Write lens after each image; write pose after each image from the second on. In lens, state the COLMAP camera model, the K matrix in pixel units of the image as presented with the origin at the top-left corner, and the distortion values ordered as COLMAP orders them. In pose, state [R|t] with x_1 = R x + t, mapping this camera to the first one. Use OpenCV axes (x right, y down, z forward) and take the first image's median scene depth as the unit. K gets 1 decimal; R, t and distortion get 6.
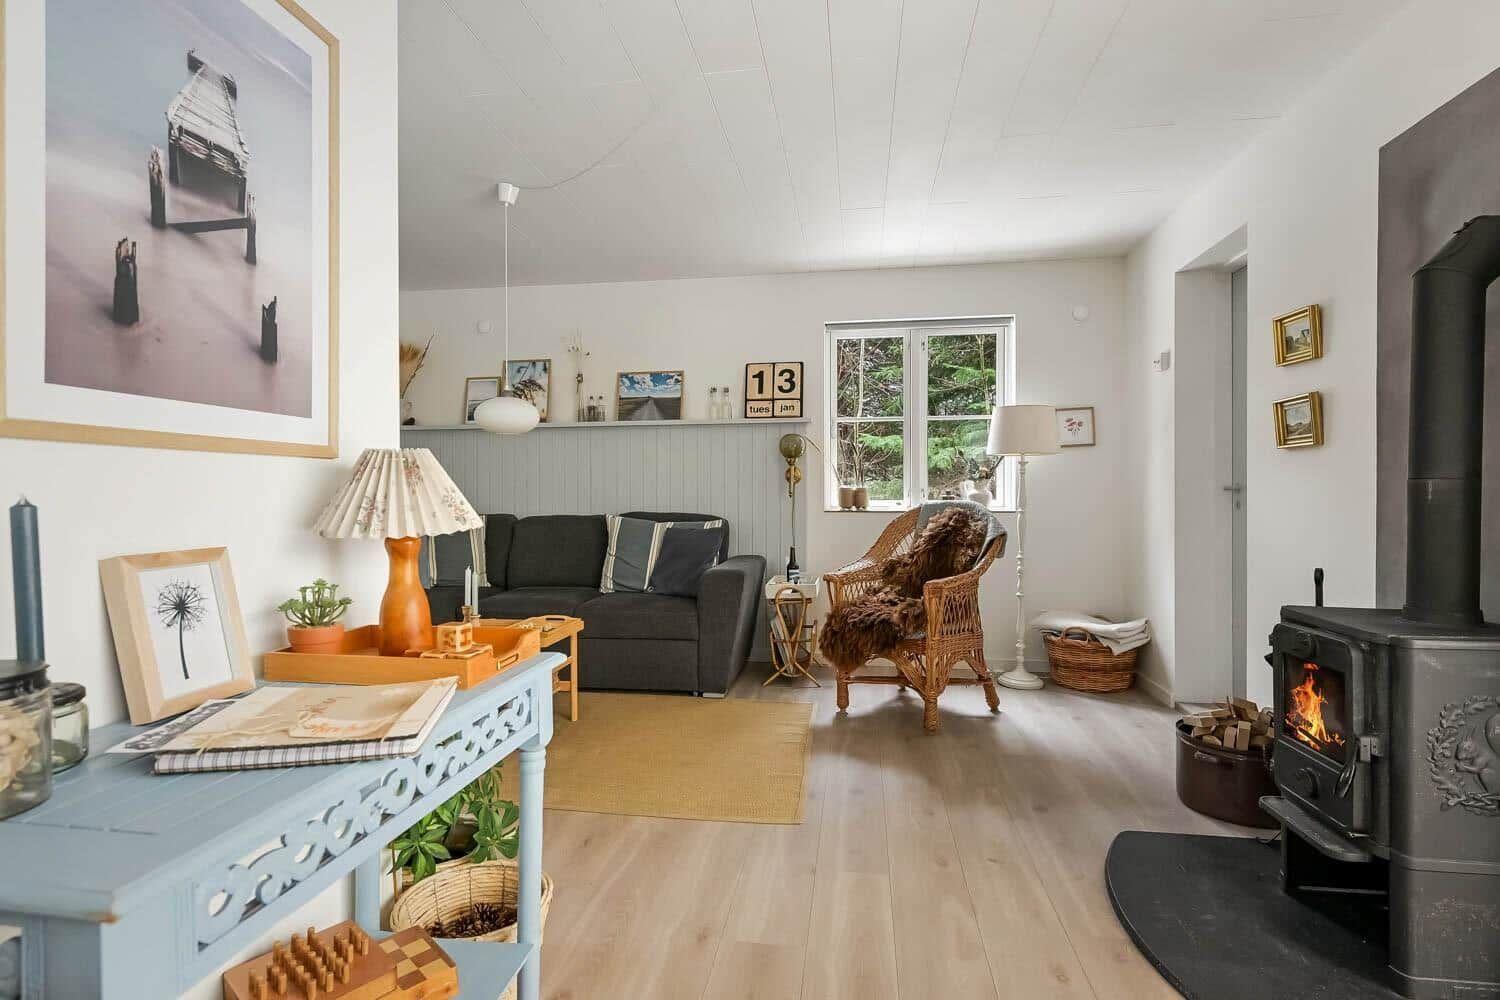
lens RADIAL K [[724.4, 0, 748.9], [0, 724.4, 499.5], [0, 0, 1]] dist [-0.000078, -0.001235]
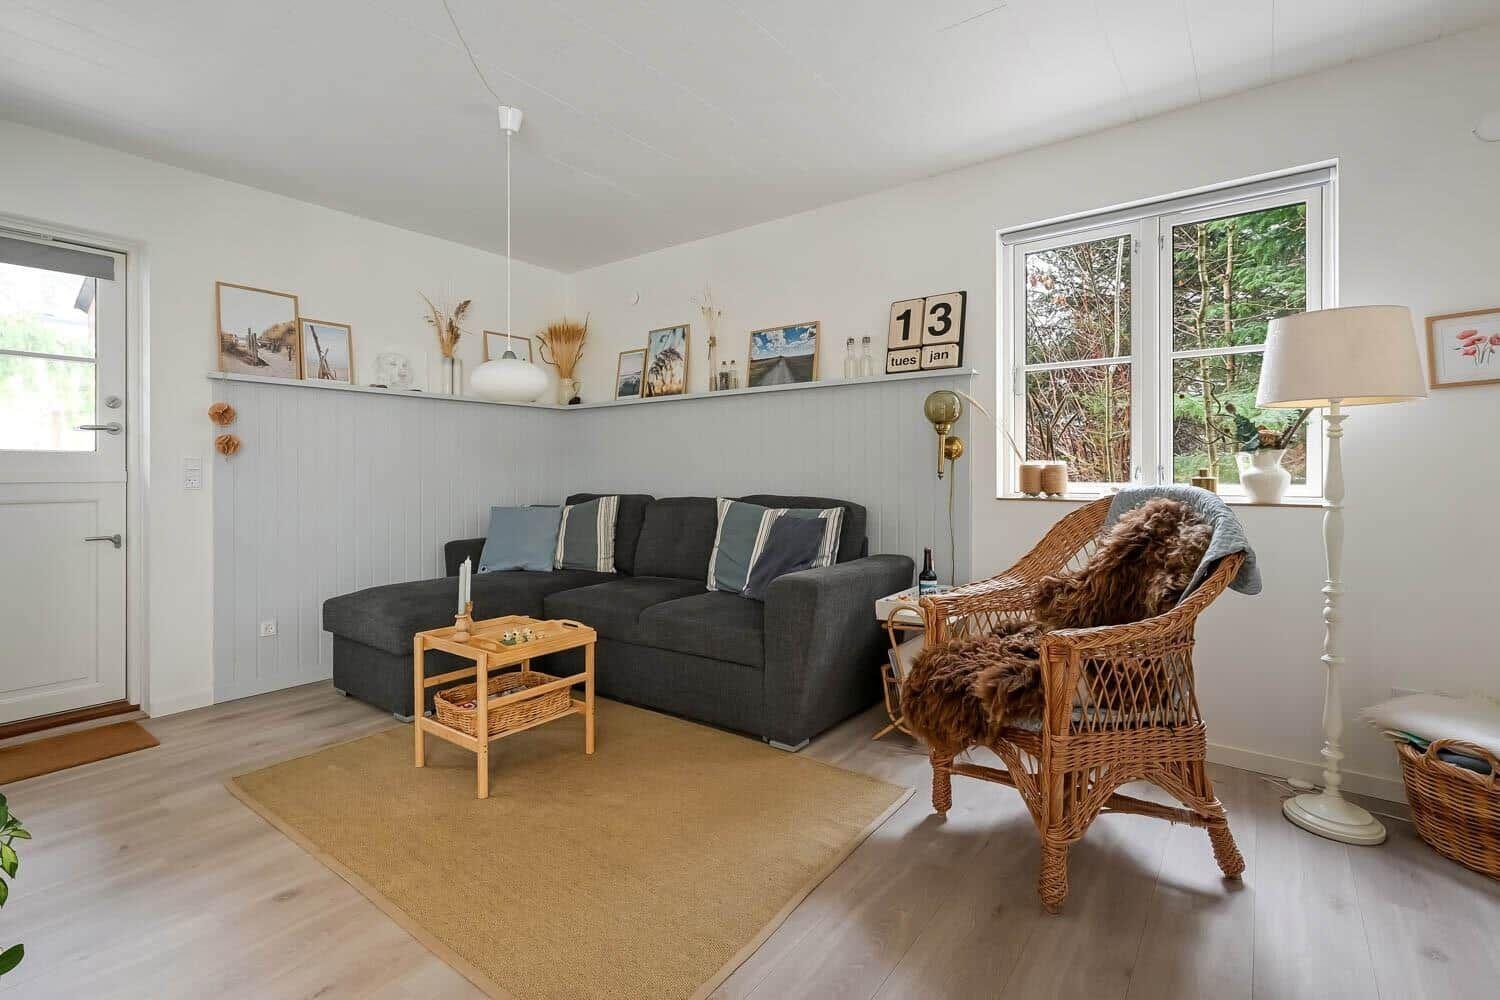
lens RADIAL K [[686.0, 0, 746.8], [0, 686.0, 471.2], [0, 0, 1]] dist [0.003547, -0.000693]
pose [[0.882997, 0.000646, -0.469379, 0.208941], [-0.005551, 0.999943, -0.009067, -0.003089], [0.469347, 0.010611, 0.882950, 0.304793]]
